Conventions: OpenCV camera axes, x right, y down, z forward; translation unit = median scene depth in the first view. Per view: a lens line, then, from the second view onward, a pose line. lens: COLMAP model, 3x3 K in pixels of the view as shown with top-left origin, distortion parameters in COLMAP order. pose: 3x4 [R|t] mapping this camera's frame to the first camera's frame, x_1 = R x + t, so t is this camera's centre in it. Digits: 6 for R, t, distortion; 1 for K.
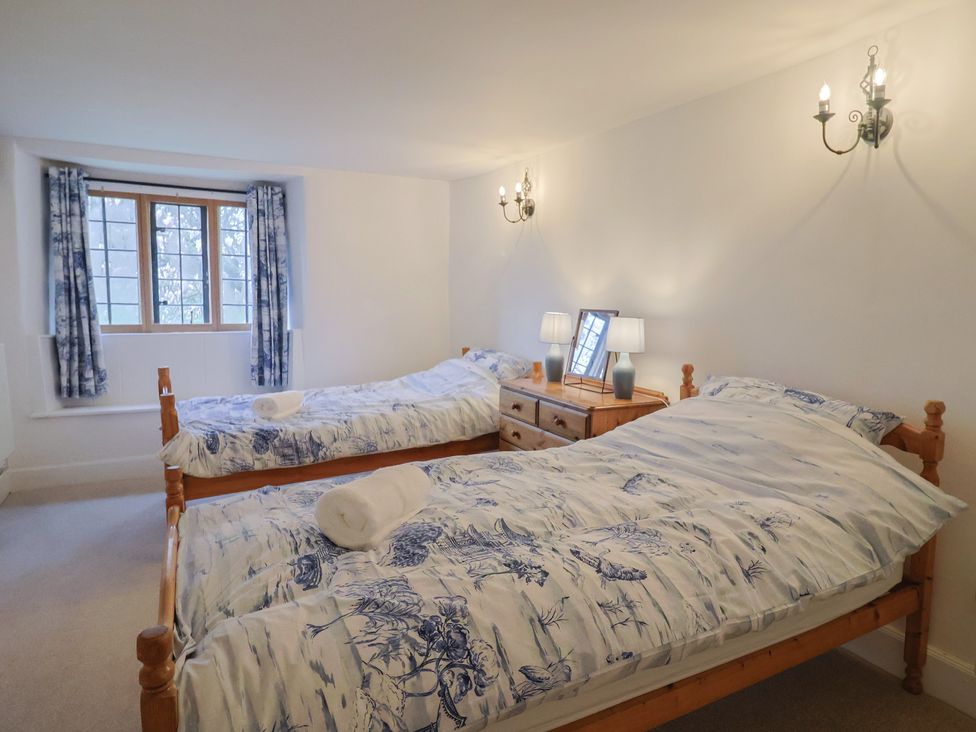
lens RADIAL K [[574.2, 0, 500.8], [0, 574.2, 372.1], [0, 0, 1]] dist [0.005727, -0.016575]
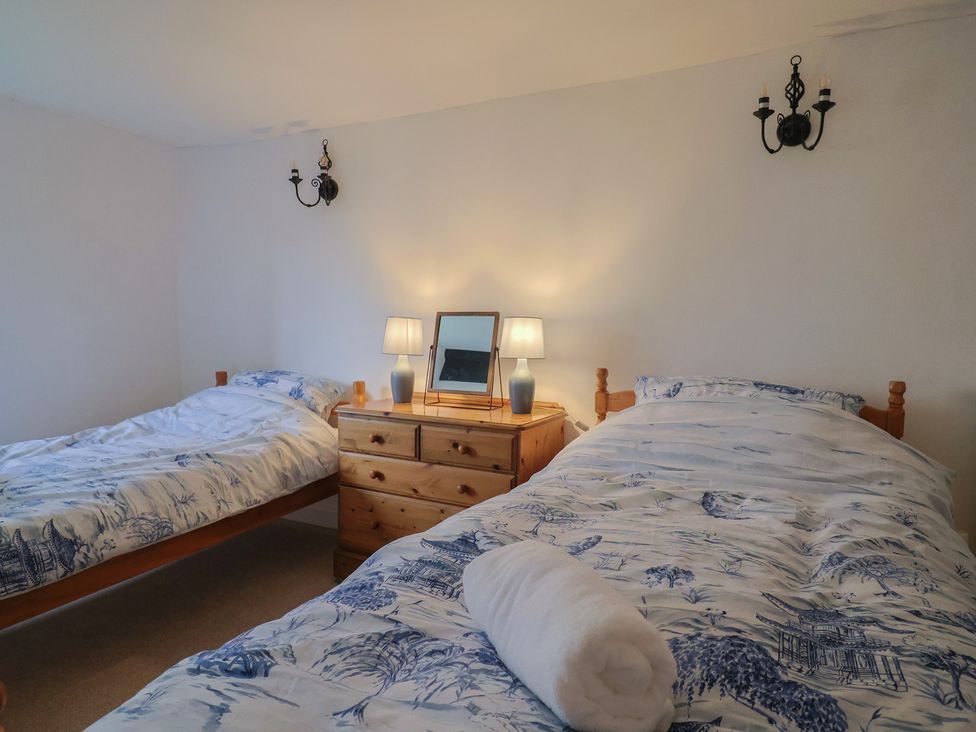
lens RADIAL K [[574.2, 0, 484.0], [0, 574.2, 371.5], [0, 0, 1]] dist [0.005727, -0.016575]
pose [[0.831872, -0.044756, 0.553160, -0.249655], [0.071805, 0.997045, -0.027314, 0.002766], [-0.550303, 0.062441, 0.832627, 0.263044]]
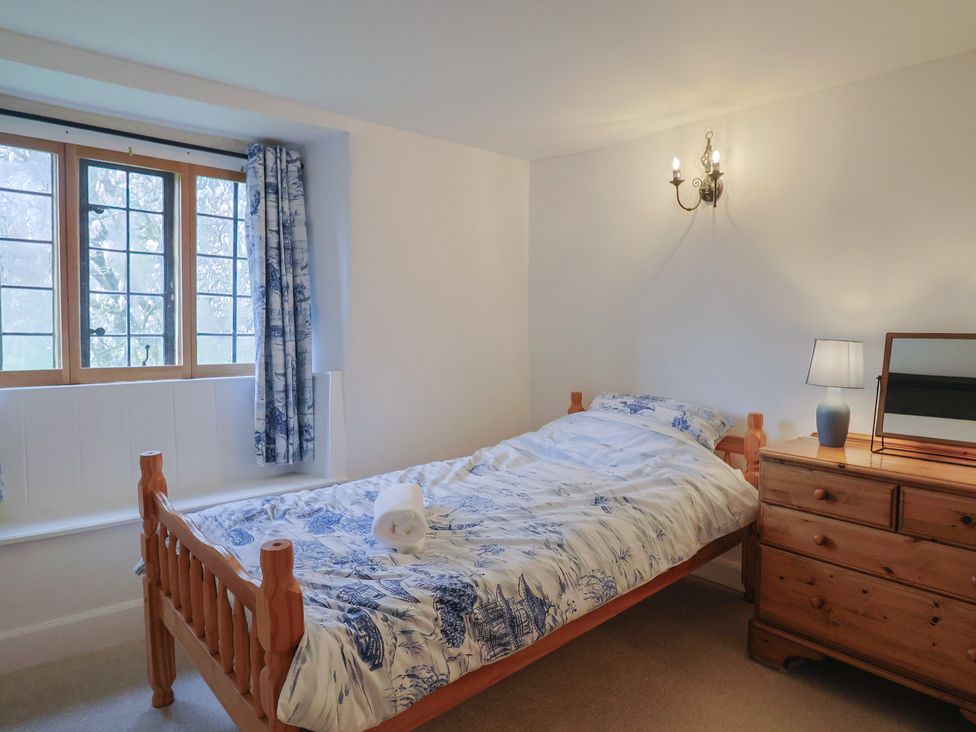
lens RADIAL K [[574.2, 0, 487.0], [0, 574.2, 373.0], [0, 0, 1]] dist [0.005727, -0.016575]
pose [[0.978386, -0.023591, 0.205436, -0.408899], [0.033600, 0.998405, -0.045370, -0.049138], [-0.204038, 0.051292, 0.977618, 0.441238]]
